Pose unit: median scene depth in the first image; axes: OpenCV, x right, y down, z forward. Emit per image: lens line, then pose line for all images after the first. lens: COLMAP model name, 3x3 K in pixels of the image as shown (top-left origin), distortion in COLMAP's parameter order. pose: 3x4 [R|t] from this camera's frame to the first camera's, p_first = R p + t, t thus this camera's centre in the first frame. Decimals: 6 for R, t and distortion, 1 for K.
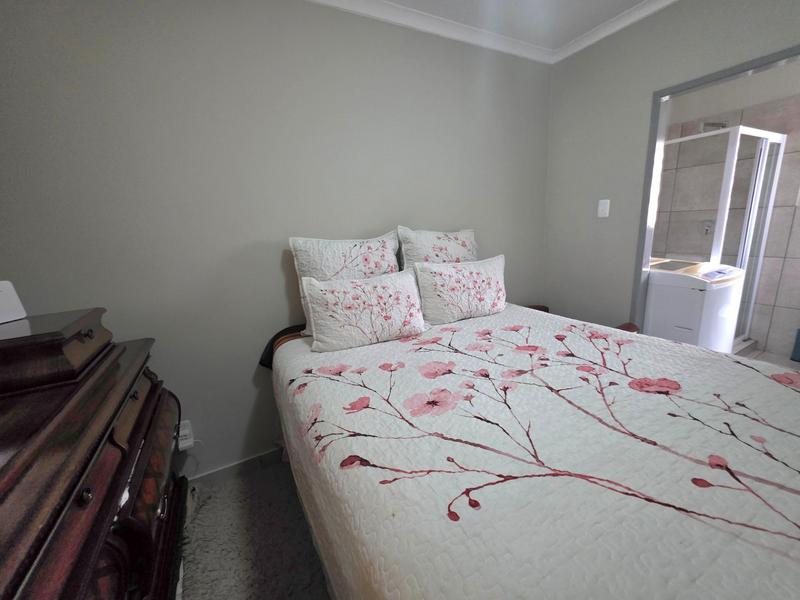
lens RADIAL K [[322.5, 0, 400.0], [0, 322.5, 297.9], [0, 0, 1]] dist [0.002423, -0.000831]
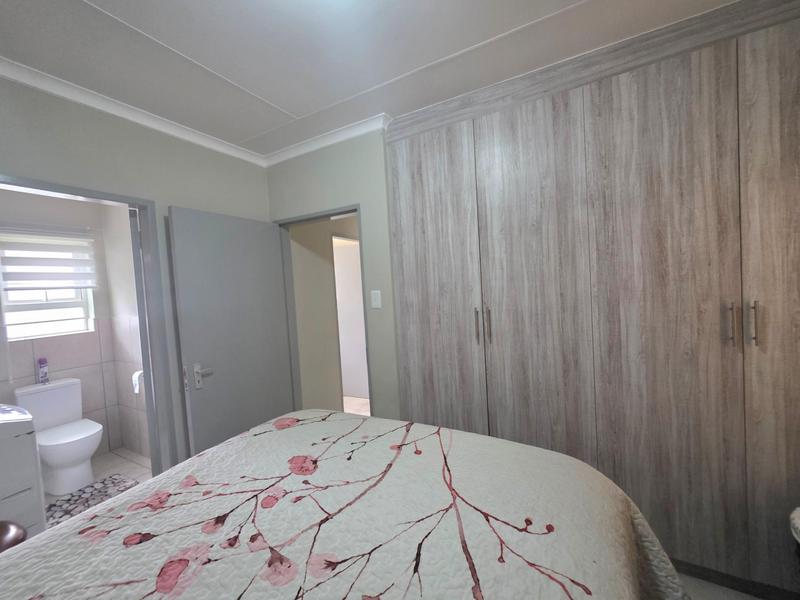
lens RADIAL K [[322.5, 0, 400.0], [0, 322.5, 297.9], [0, 0, 1]] dist [0.002423, -0.000831]
pose [[-0.537761, 0.053815, 0.841378, -0.316957], [0.274800, 0.954650, 0.114577, -0.262499], [-0.797056, 0.292825, -0.528162, 0.894908]]
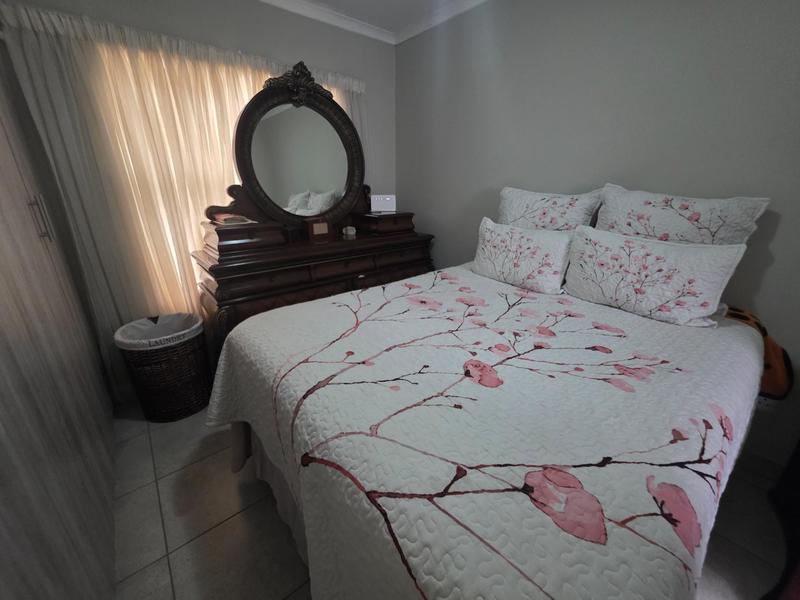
lens RADIAL K [[322.5, 0, 400.0], [0, 322.5, 297.9], [0, 0, 1]] dist [0.002423, -0.000831]
pose [[0.199057, 0.382551, -0.902237, 1.165889], [-0.230533, 0.913104, 0.336297, -0.149615], [0.952487, 0.141053, 0.269950, 0.374555]]
